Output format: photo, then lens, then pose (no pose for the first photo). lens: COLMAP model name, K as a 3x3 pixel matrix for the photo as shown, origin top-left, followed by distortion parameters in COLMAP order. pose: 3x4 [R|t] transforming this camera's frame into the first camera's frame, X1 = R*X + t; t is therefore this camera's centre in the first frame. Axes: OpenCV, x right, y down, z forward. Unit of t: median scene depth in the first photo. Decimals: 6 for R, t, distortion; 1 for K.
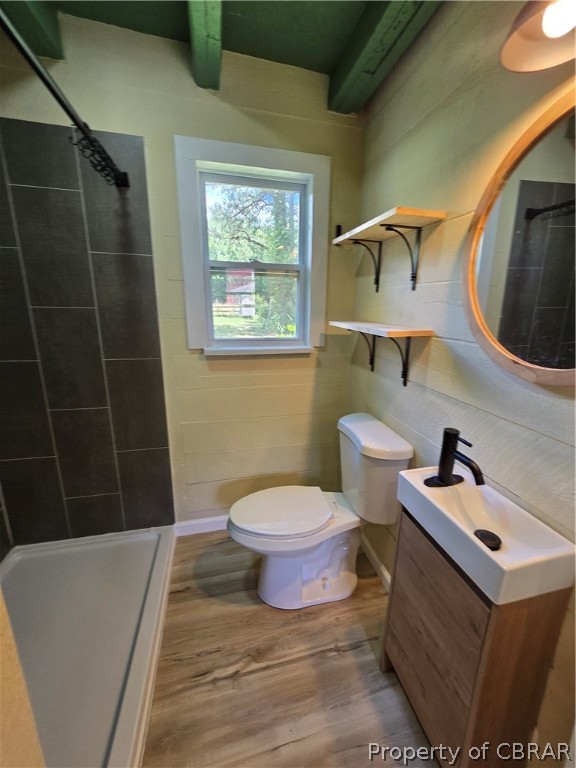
lens RADIAL K [[325.8, 0, 303.3], [0, 325.8, 386.8], [0, 0, 1]] dist [-0.002584, 0.000812]
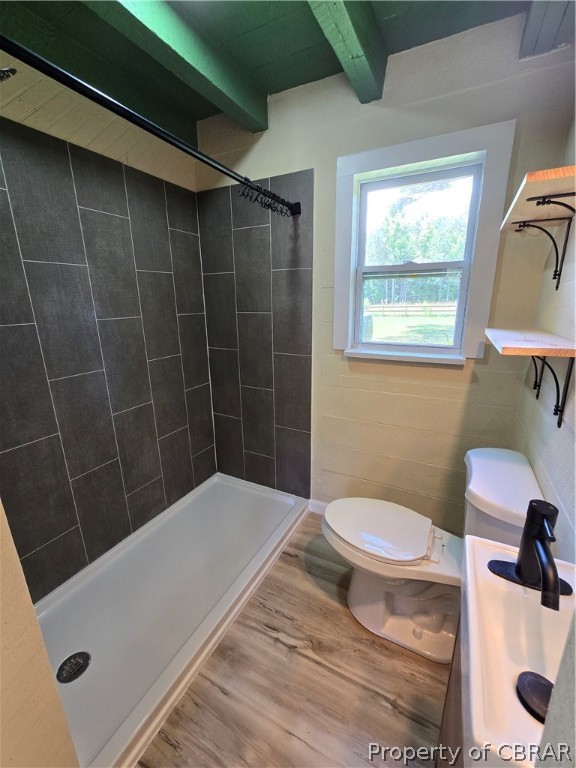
lens RADIAL K [[314.7, 0, 288.0], [0, 314.7, 384.0], [0, 0, 1]] dist [-0.003520, 0.000134]
pose [[0.739855, 0.145613, -0.656819, 0.288282], [-0.145907, 0.987789, 0.054634, -0.041858], [0.656754, 0.055413, 0.752066, 0.119071]]
